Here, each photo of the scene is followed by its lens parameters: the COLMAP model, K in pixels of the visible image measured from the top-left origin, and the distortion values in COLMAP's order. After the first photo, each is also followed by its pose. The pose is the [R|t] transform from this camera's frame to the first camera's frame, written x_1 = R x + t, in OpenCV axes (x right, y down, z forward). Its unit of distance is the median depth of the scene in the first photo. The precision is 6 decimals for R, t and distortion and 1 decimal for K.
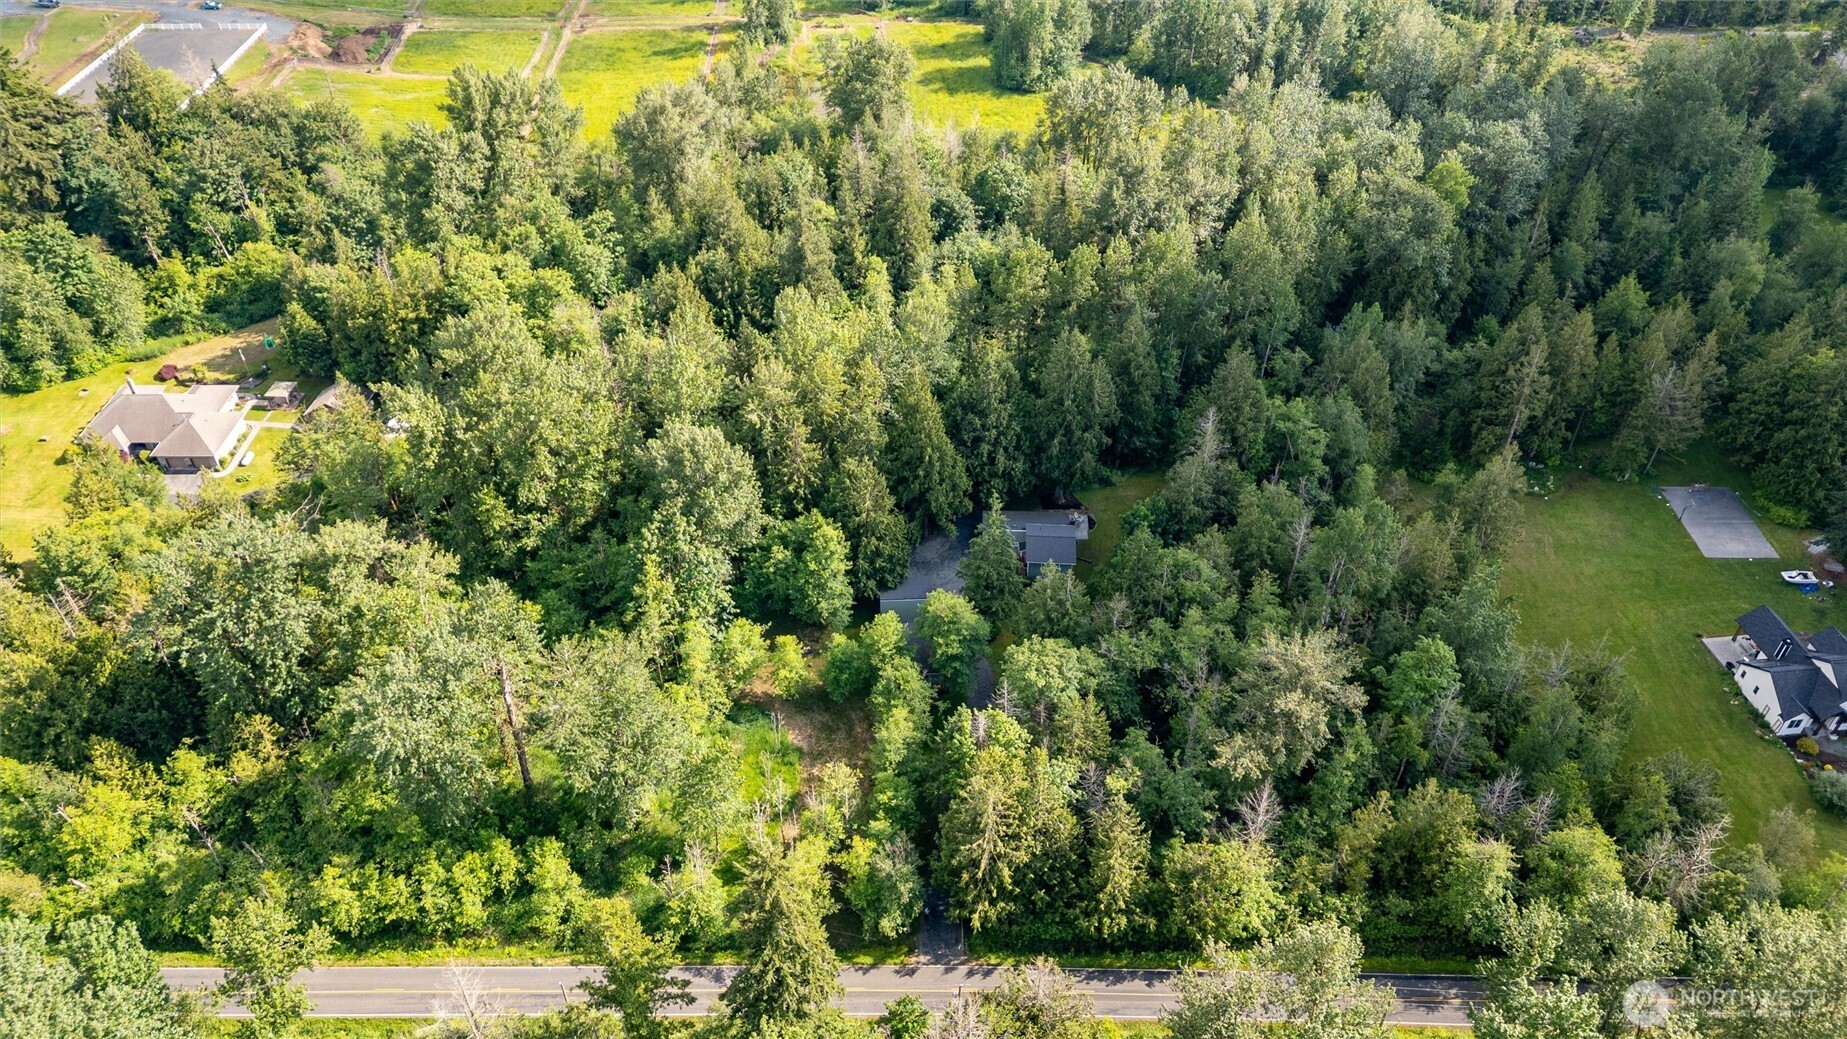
lens RADIAL K [[1286.3, 0, 928.3], [0, 1286.3, 520.3], [0, 0, 1]] dist [0.061208, -0.036910]
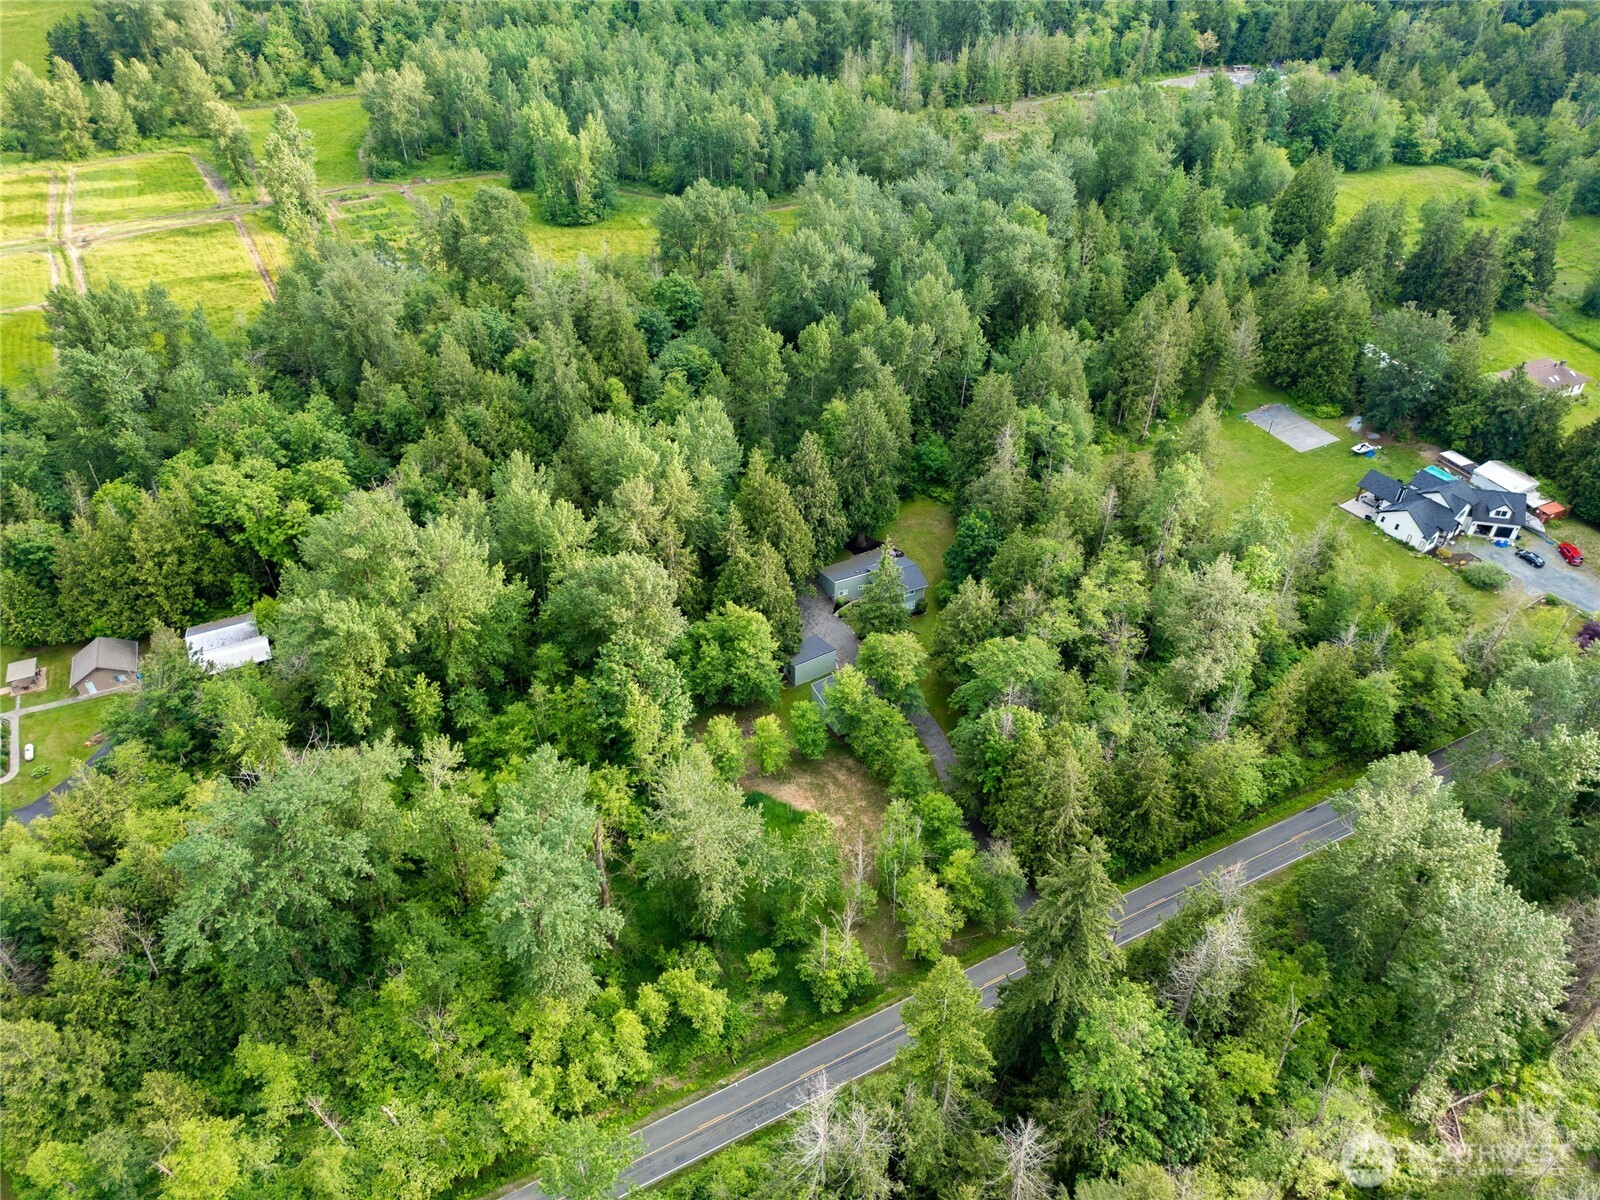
lens RADIAL K [[1118.8, 0, 802.8], [0, 1118.8, 608.2], [0, 0, 1]] dist [0.070612, -0.054296]
pose [[0.887088, -0.291354, 0.358033, -0.354276], [0.290966, 0.955076, 0.056288, -0.035888], [-0.358349, 0.054243, 0.932011, 0.100751]]
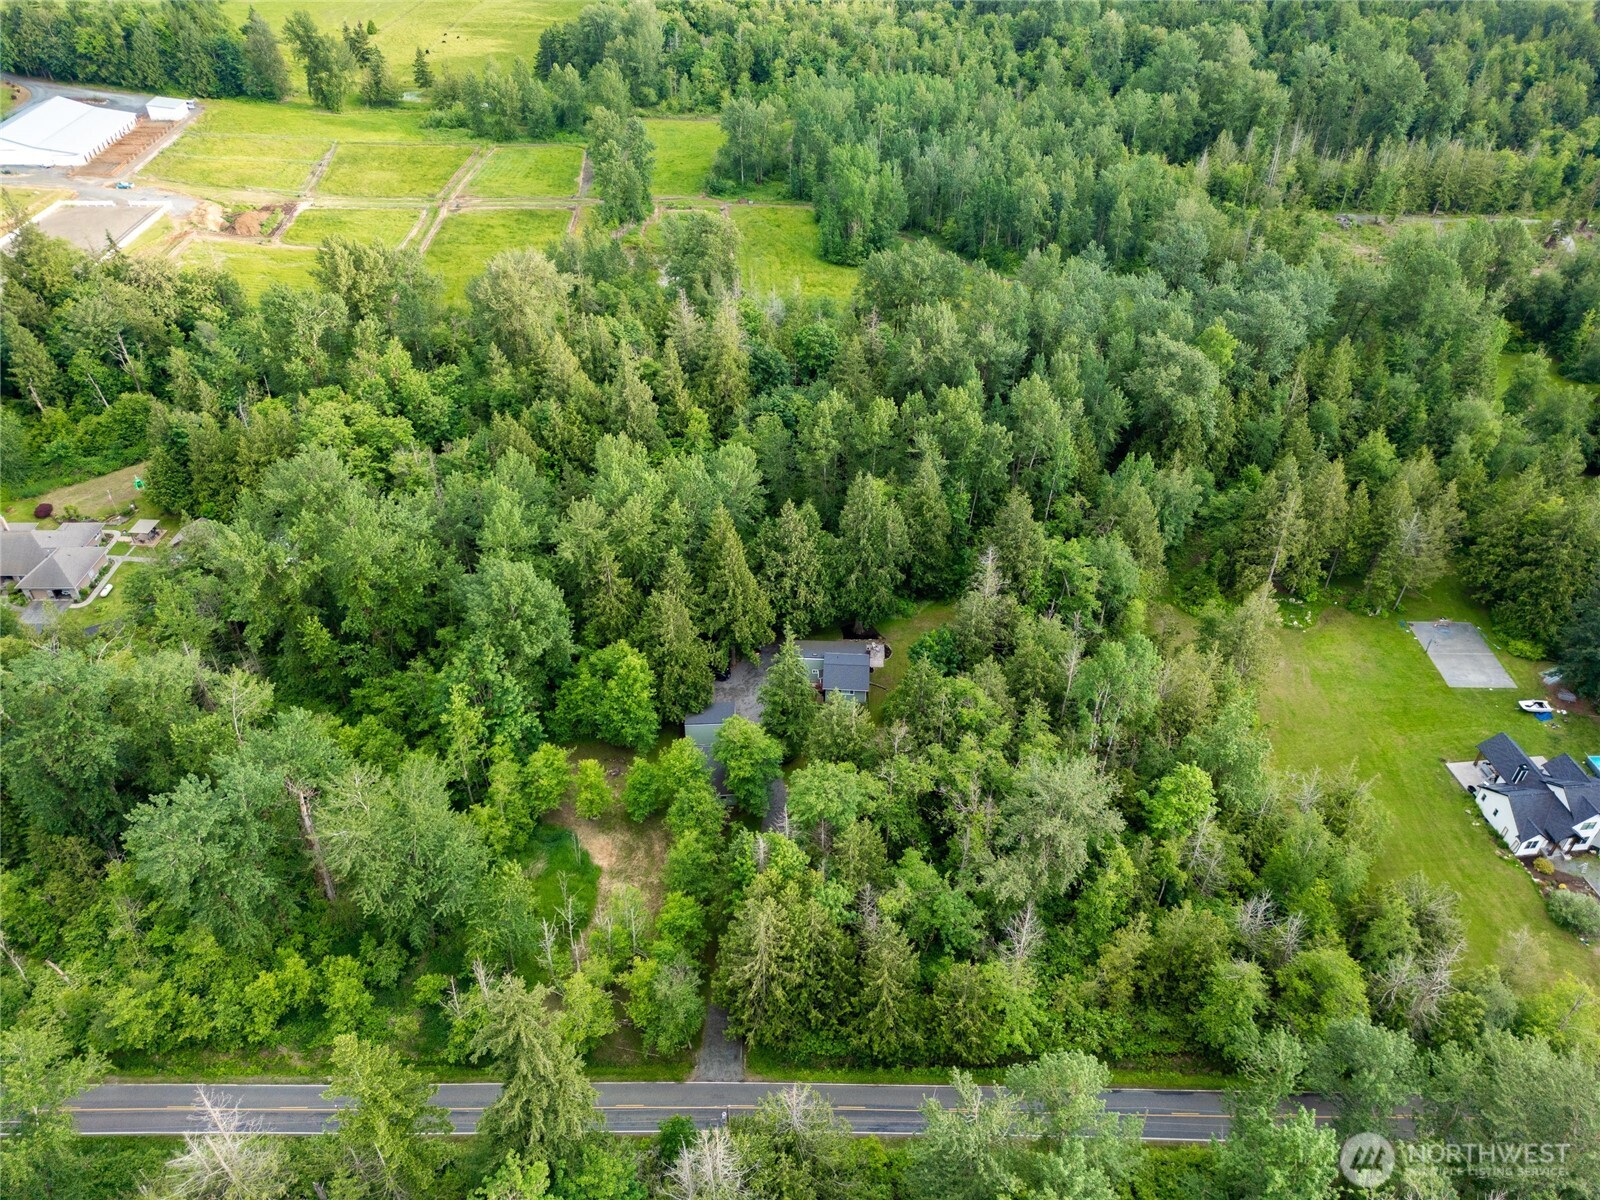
lens RADIAL K [[1118.8, 0, 803.5], [0, 1118.8, 604.7], [0, 0, 1]] dist [0.070612, -0.054296]
pose [[0.999955, 0.004083, 0.008568, 0.051469], [-0.003791, 0.999420, -0.033842, -0.006184], [-0.008702, 0.033808, 0.999390, 0.060150]]
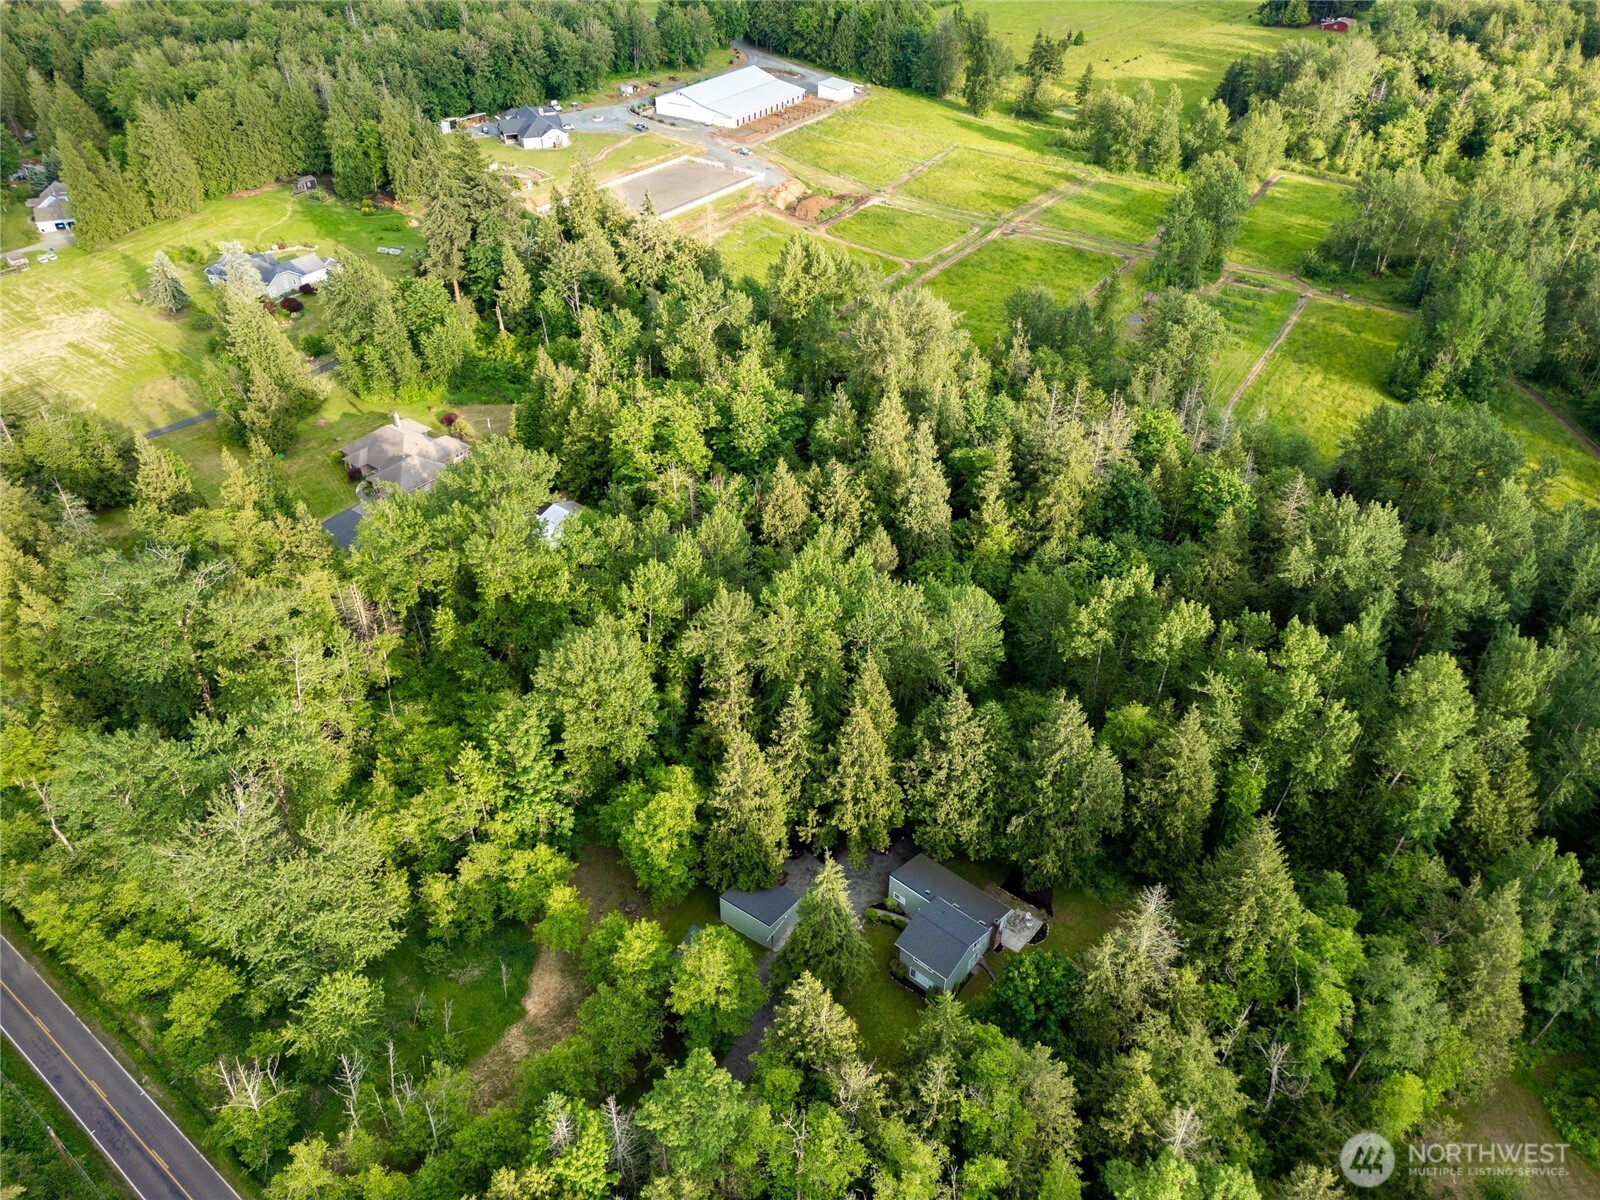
lens RADIAL K [[1118.8, 0, 804.6], [0, 1118.8, 597.5], [0, 0, 1]] dist [0.070612, -0.054296]
pose [[0.796782, 0.367813, -0.479429, 0.288747], [-0.390806, 0.918804, 0.055401, -0.181694], [0.460878, 0.143221, 0.875830, 0.330760]]
